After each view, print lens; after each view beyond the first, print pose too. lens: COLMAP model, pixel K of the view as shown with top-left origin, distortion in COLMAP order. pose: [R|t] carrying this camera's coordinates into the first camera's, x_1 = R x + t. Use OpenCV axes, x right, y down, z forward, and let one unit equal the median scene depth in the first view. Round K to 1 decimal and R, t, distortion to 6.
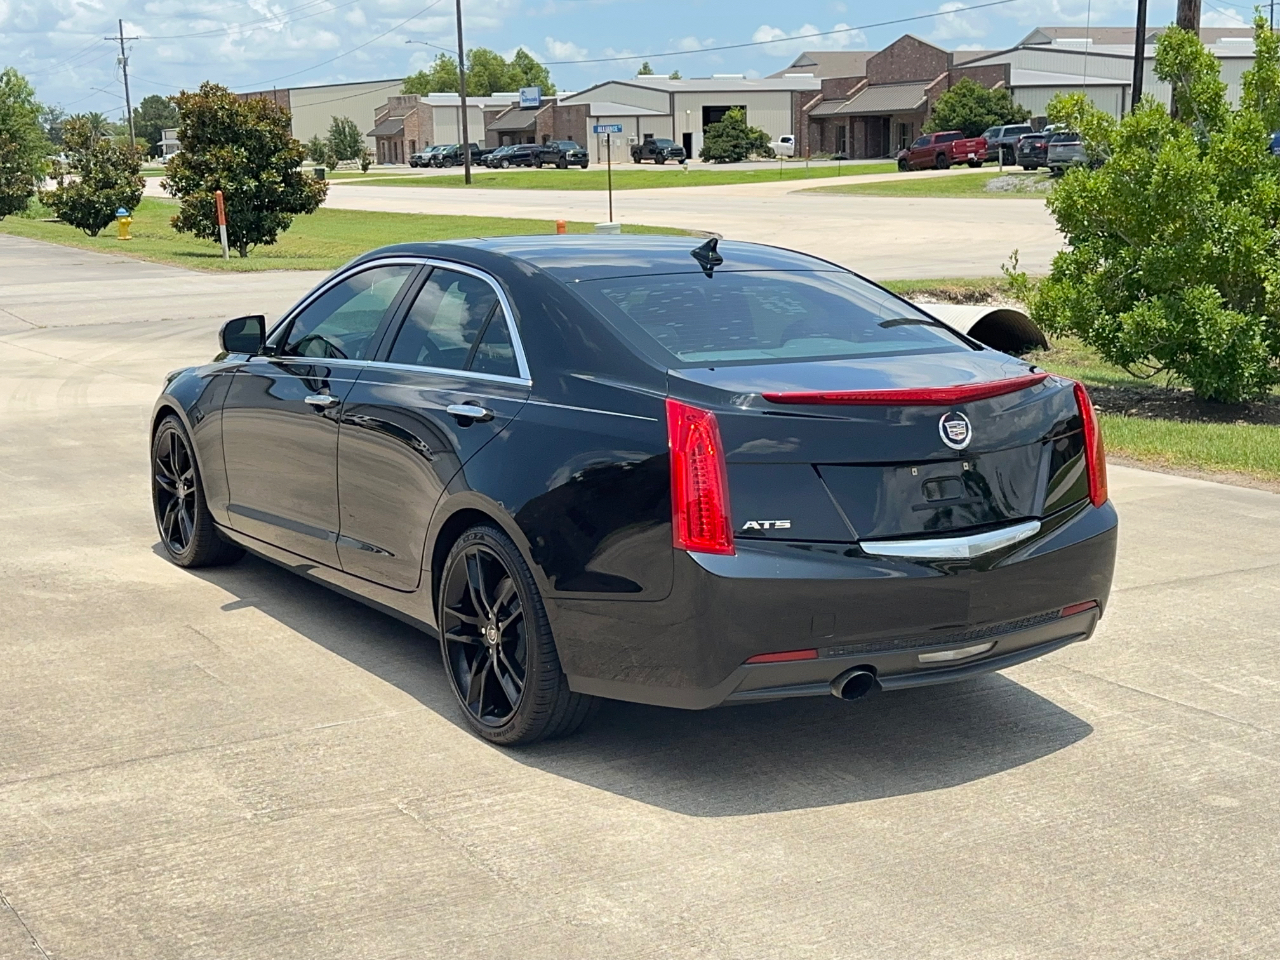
lens RADIAL K [[1748.7, 0, 631.8], [0, 1748.7, 479.3], [0, 0, 1]] dist [0.188250, -0.355840]
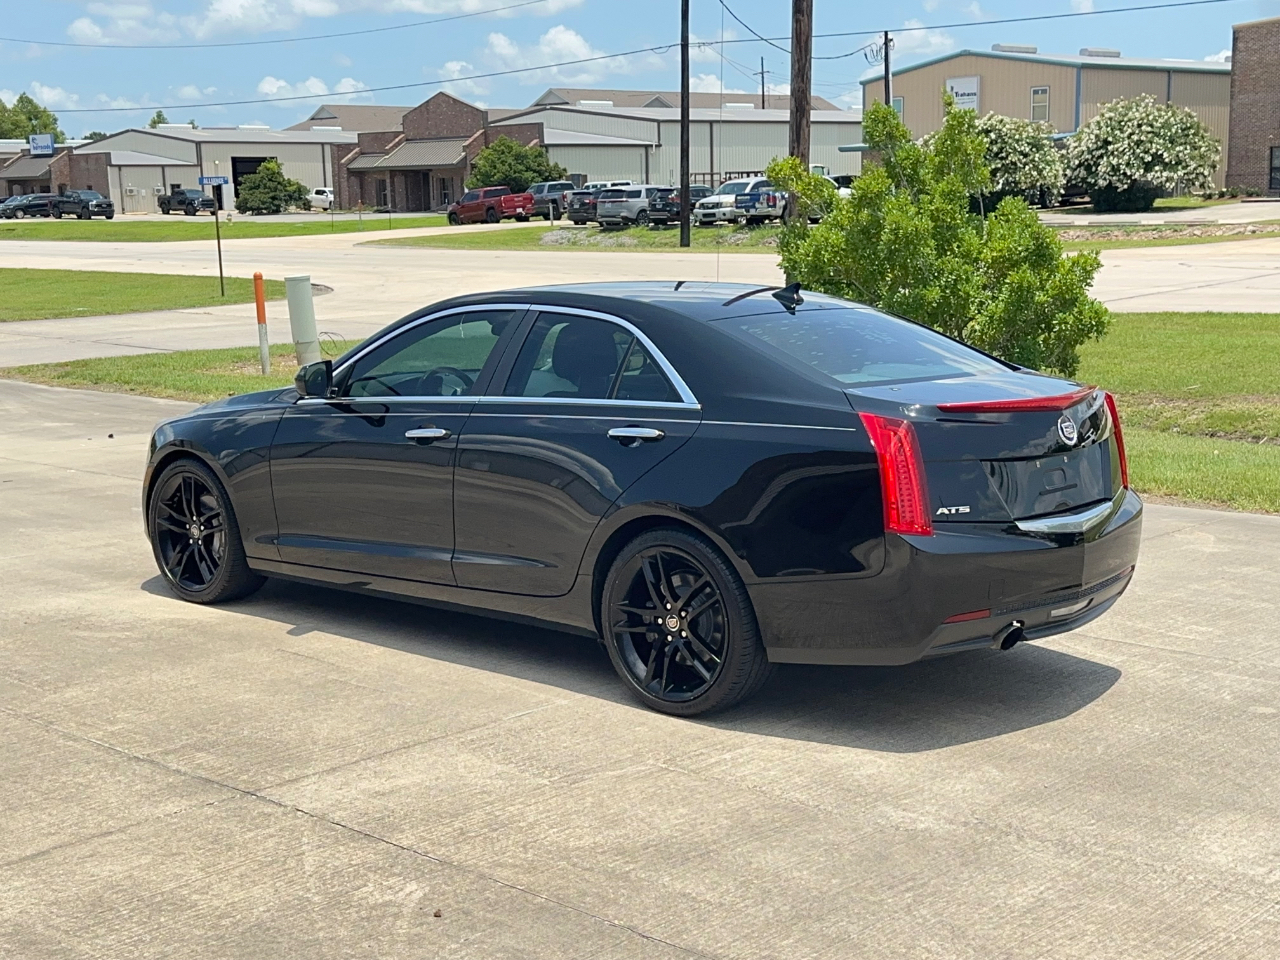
lens RADIAL K [[1748.7, 0, 631.8], [0, 1748.7, 479.3], [0, 0, 1]] dist [0.188250, -0.355840]
pose [[0.962818, -0.042315, 0.266818, -0.144453], [0.050019, 0.998503, -0.022141, 0.006198], [-0.265481, 0.034664, 0.963493, -0.041640]]
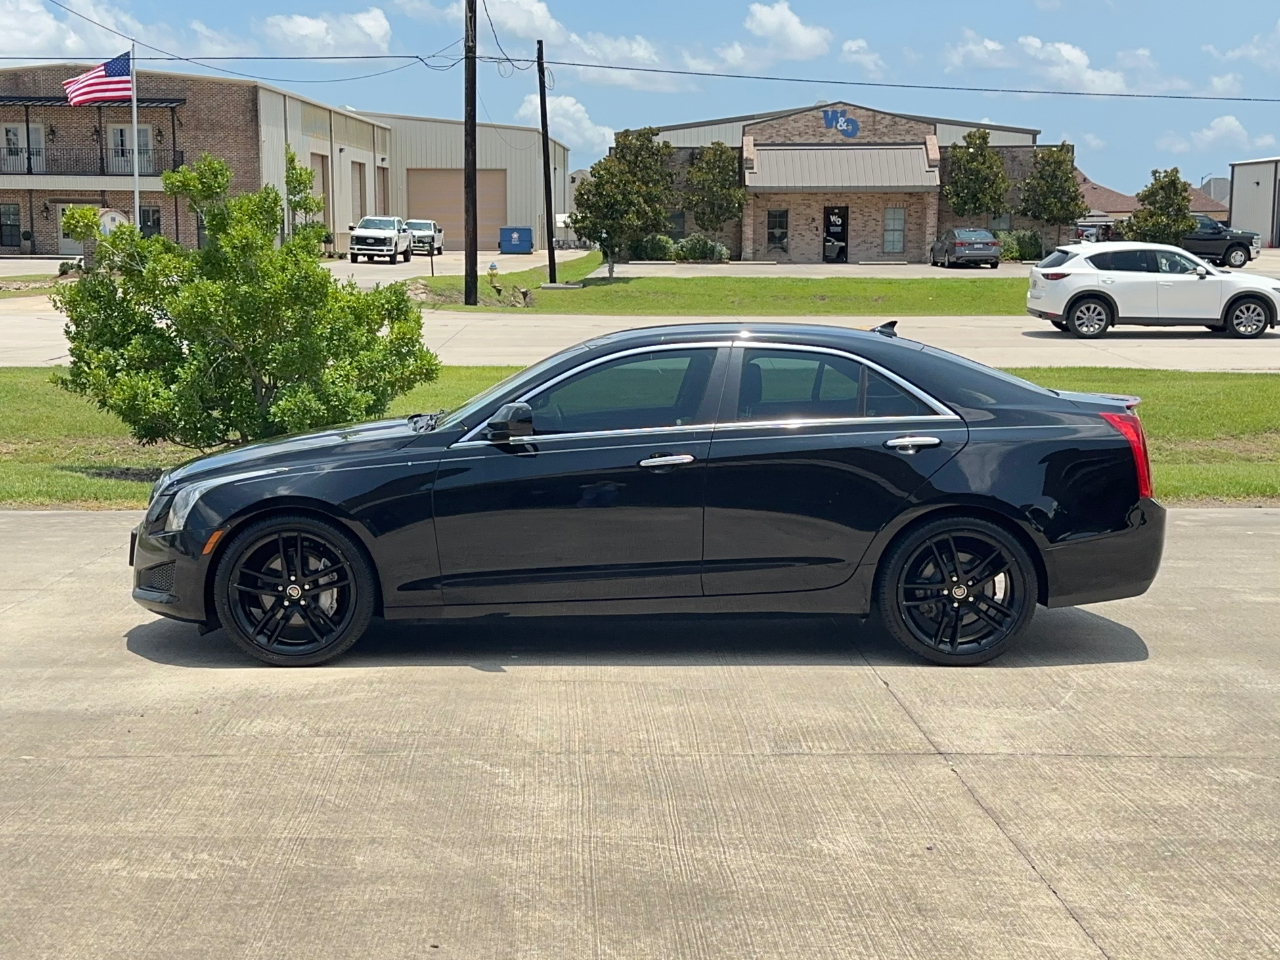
lens RADIAL K [[1801.7, 0, 608.9], [0, 1801.7, 479.3], [0, 0, 1]] dist [0.200963, -0.390020]
pose [[0.524940, -0.094419, 0.845886, -0.522670], [0.144083, 0.989342, 0.021017, -0.026860], [-0.838856, 0.110845, 0.532949, 0.151720]]
